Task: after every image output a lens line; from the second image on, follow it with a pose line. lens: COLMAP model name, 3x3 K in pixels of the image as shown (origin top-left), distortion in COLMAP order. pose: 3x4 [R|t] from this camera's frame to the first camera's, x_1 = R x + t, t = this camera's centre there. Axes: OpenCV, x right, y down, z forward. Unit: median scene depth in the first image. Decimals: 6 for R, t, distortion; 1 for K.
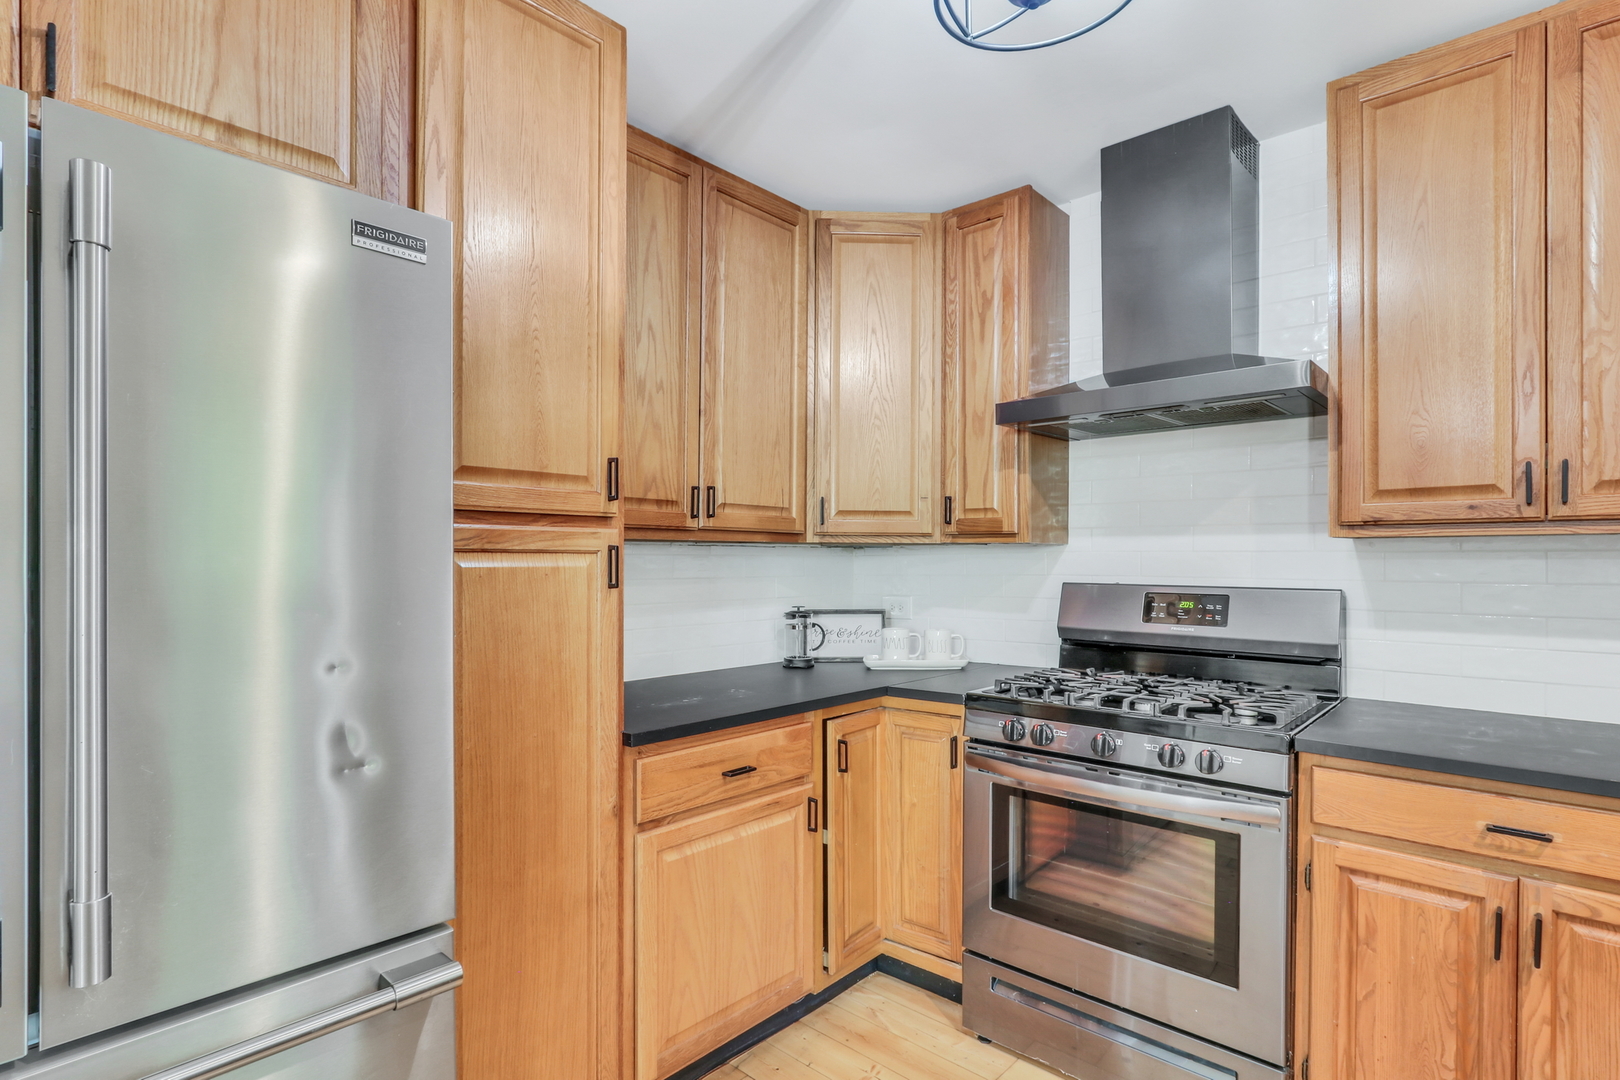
lens RADIAL K [[805.1, 0, 797.6], [0, 805.1, 560.5], [0, 0, 1]] dist [-0.017391, 0.006460]
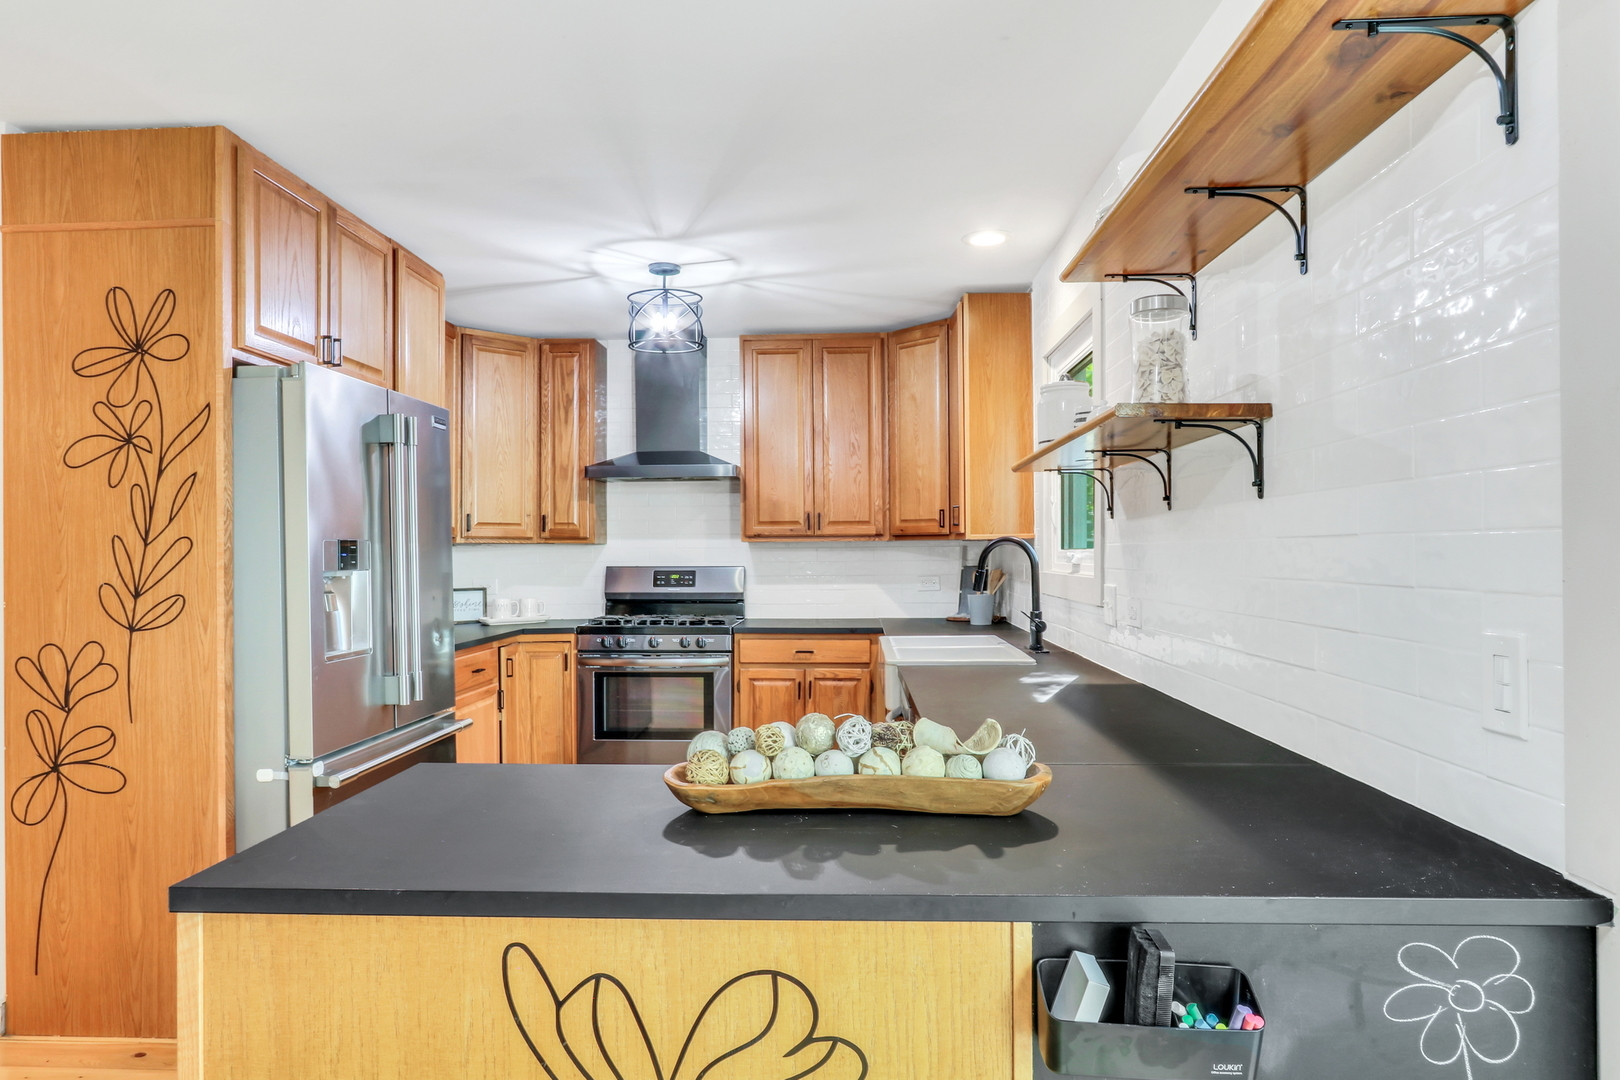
lens RADIAL K [[805.1, 0, 809.5], [0, 805.1, 548.7], [0, 0, 1]] dist [-0.017391, 0.006460]
pose [[0.757798, -0.003651, 0.652480, -0.576668], [0.007951, 0.999962, -0.003639, -0.000362], [-0.652441, 0.007945, 0.757798, -0.723128]]
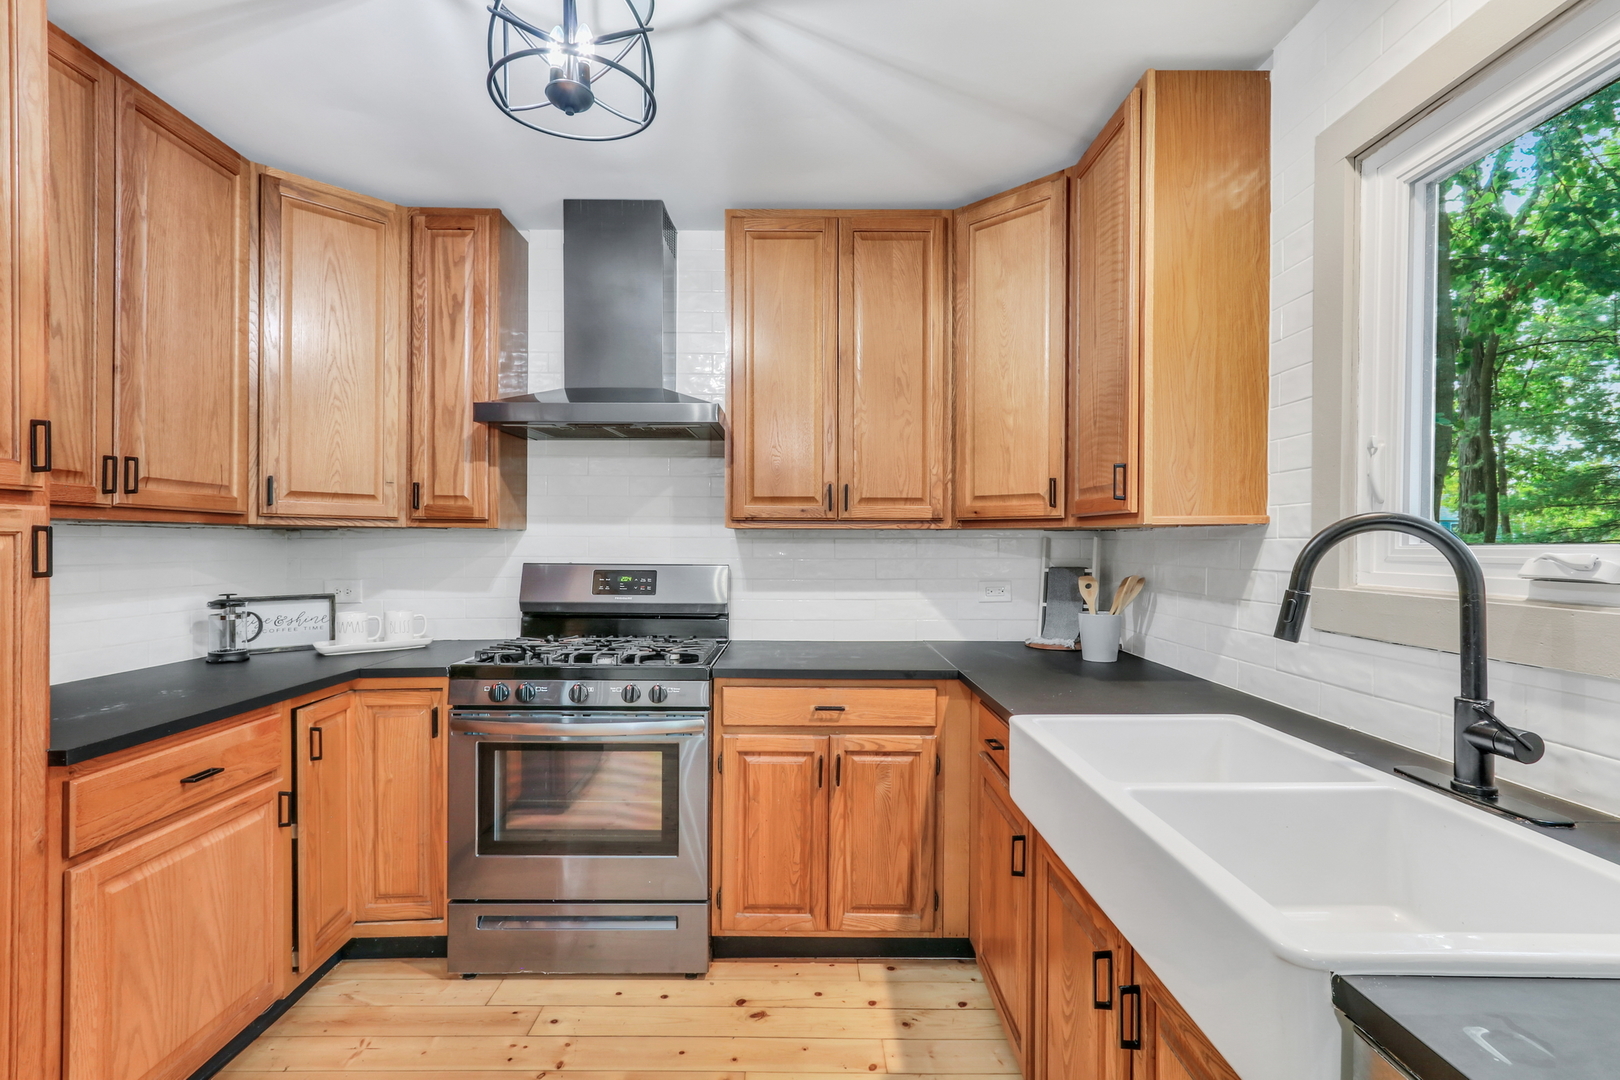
lens RADIAL K [[746.5, 0, 811.9], [0, 746.5, 548.2], [0, 0, 1]] dist [0.000202, 0.001675]
pose [[0.731229, -0.002846, 0.682126, -0.121209], [-0.001521, 0.999982, 0.005802, -0.001121], [-0.682131, -0.005280, 0.731211, -0.074481]]
